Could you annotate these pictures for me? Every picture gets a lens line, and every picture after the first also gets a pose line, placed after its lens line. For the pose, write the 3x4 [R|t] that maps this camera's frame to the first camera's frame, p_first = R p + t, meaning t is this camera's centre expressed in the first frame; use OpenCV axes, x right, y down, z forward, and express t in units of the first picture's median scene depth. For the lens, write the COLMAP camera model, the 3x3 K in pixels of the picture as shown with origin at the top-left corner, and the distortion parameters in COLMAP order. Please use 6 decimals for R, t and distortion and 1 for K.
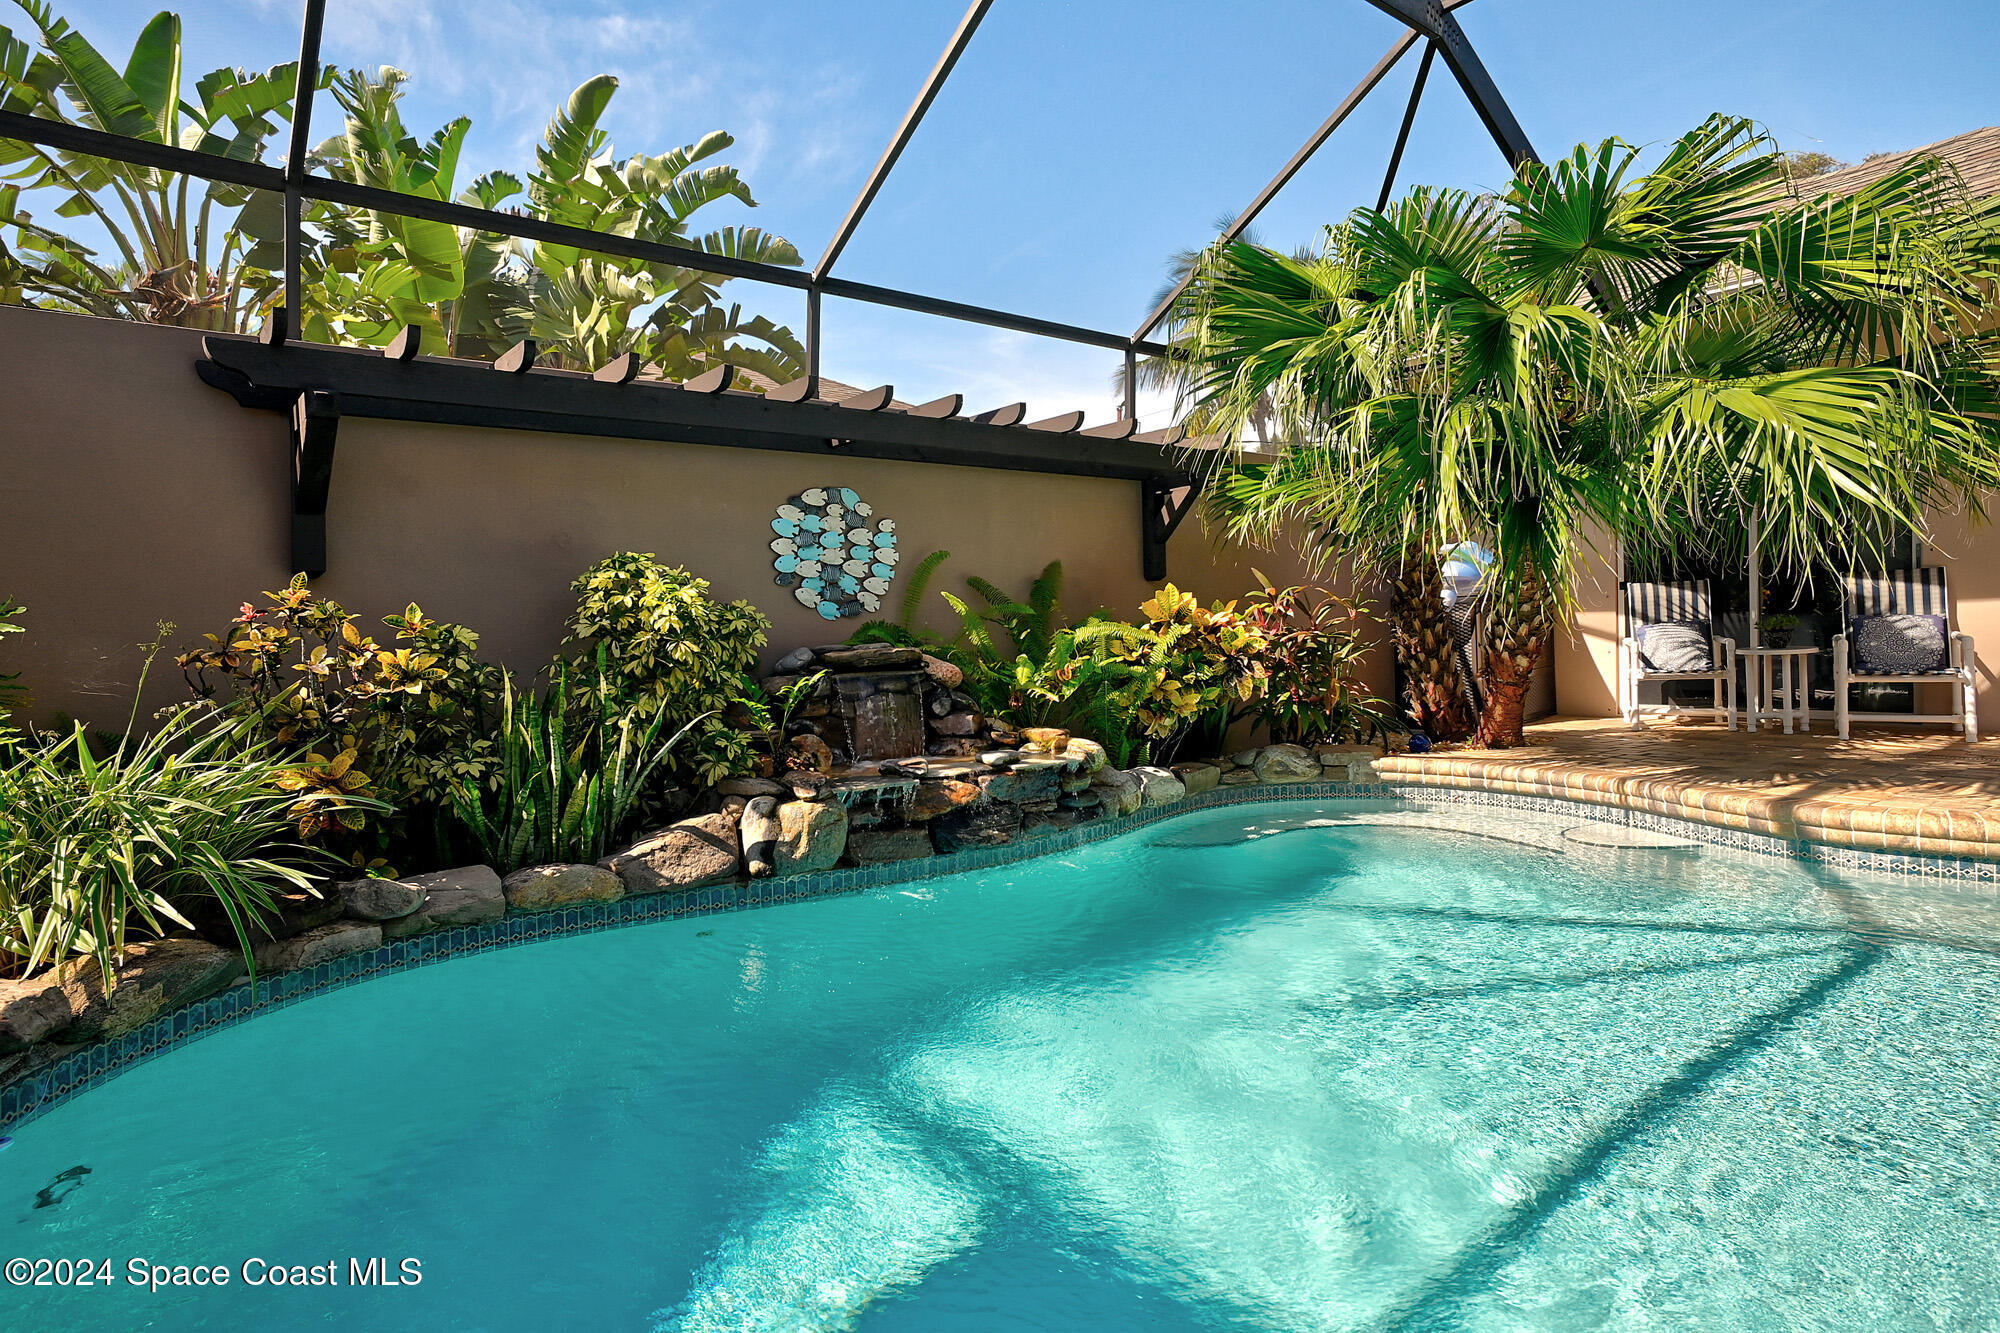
lens RADIAL K [[1051.0, 0, 1040.4], [0, 1051.0, 638.9], [0, 0, 1]] dist [-0.058779, 0.026210]
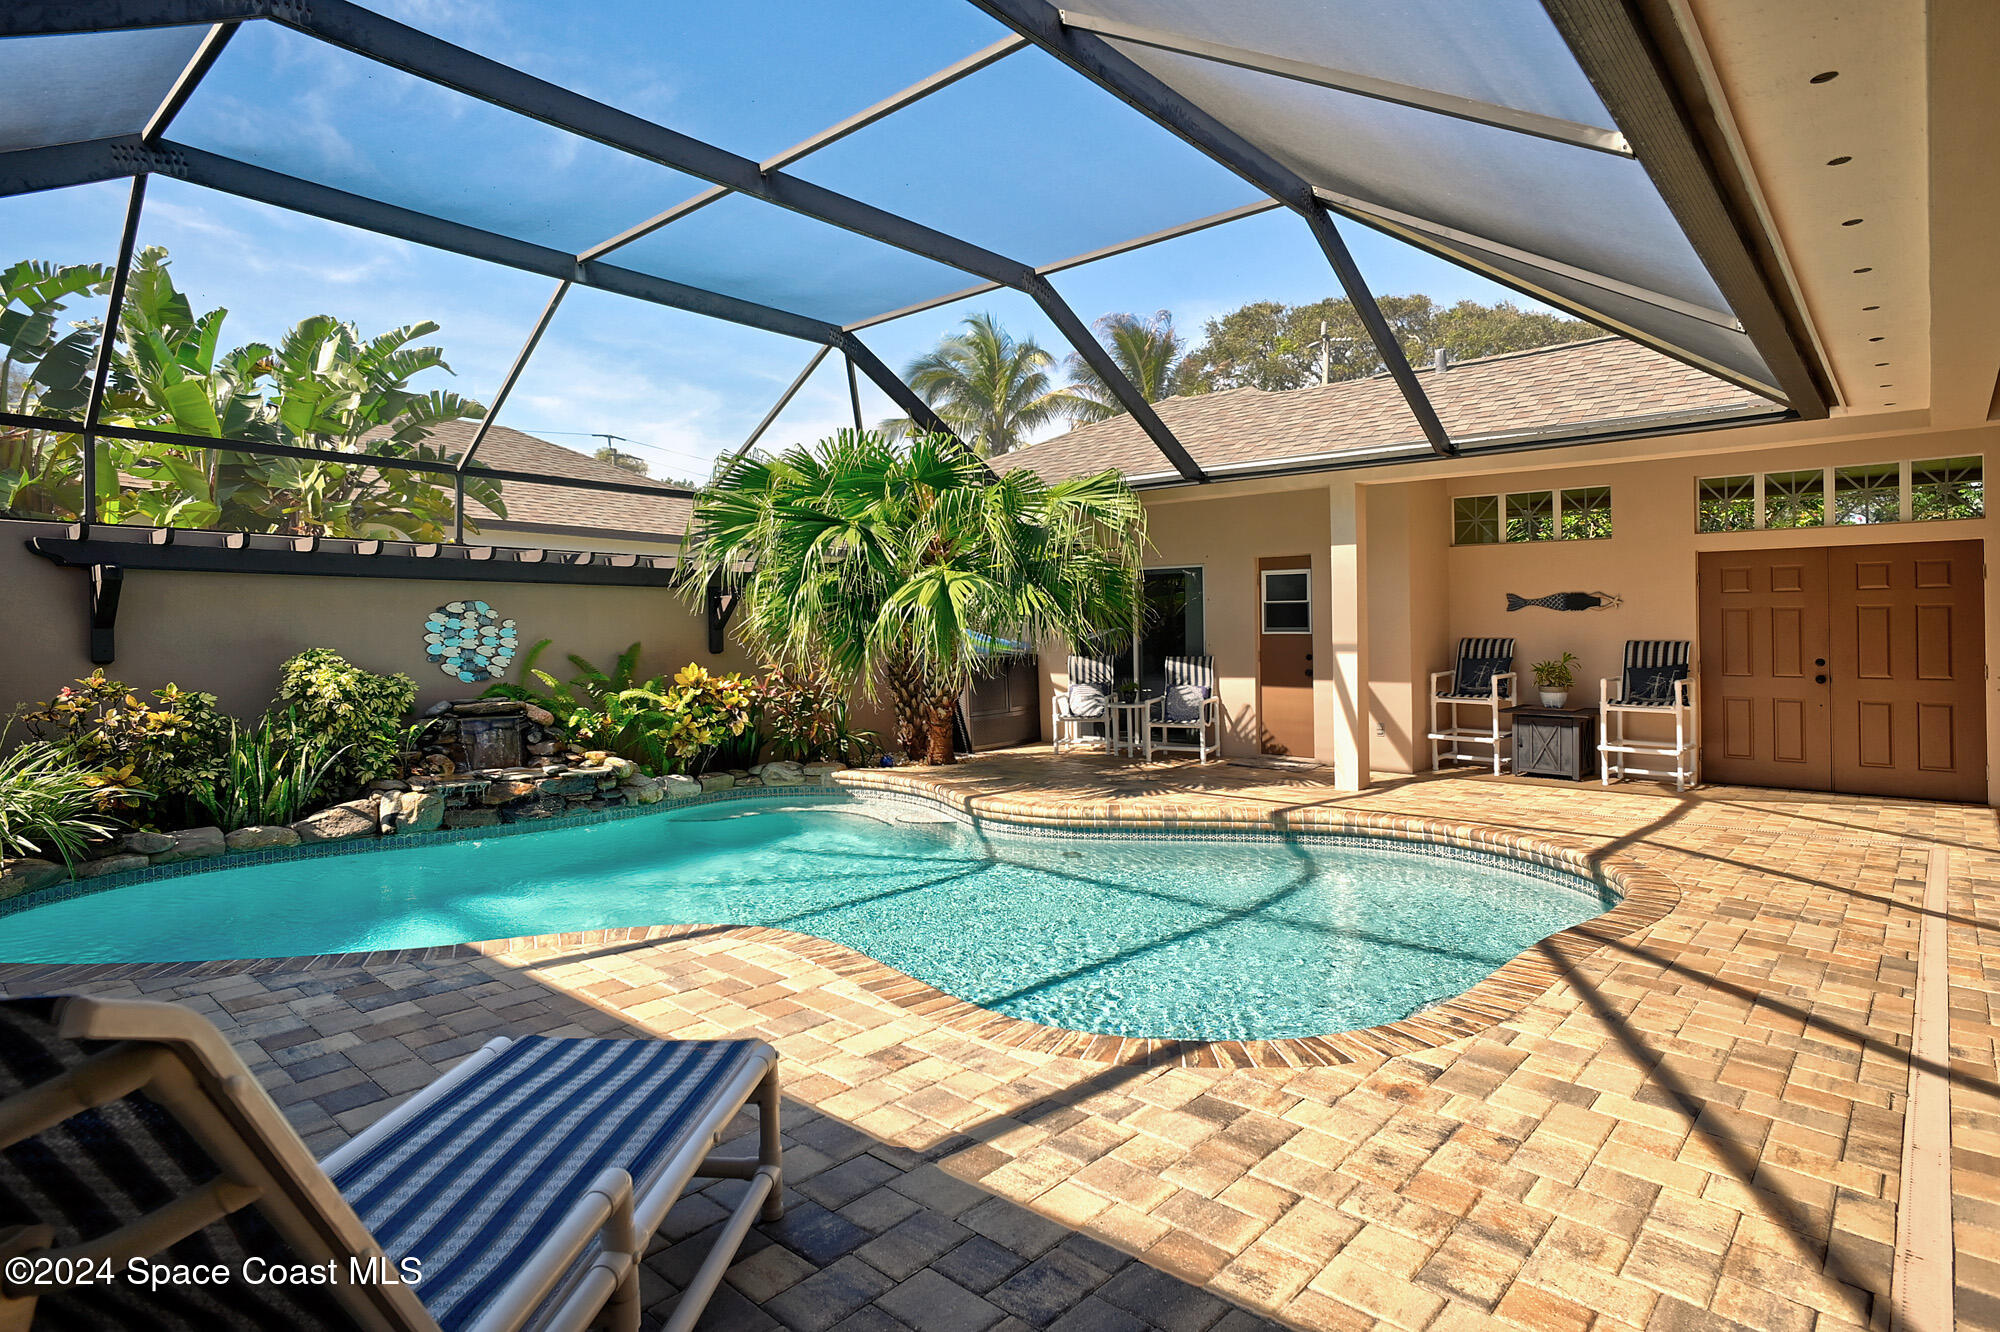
lens RADIAL K [[1051.0, 0, 1103.2], [0, 1051.0, 670.8], [0, 0, 1]] dist [-0.058779, 0.026210]
pose [[0.985106, 0.019584, 0.170831, 0.557686], [-0.023909, 0.999443, 0.023294, -0.109796], [-0.170280, -0.027031, 0.985025, -0.830040]]
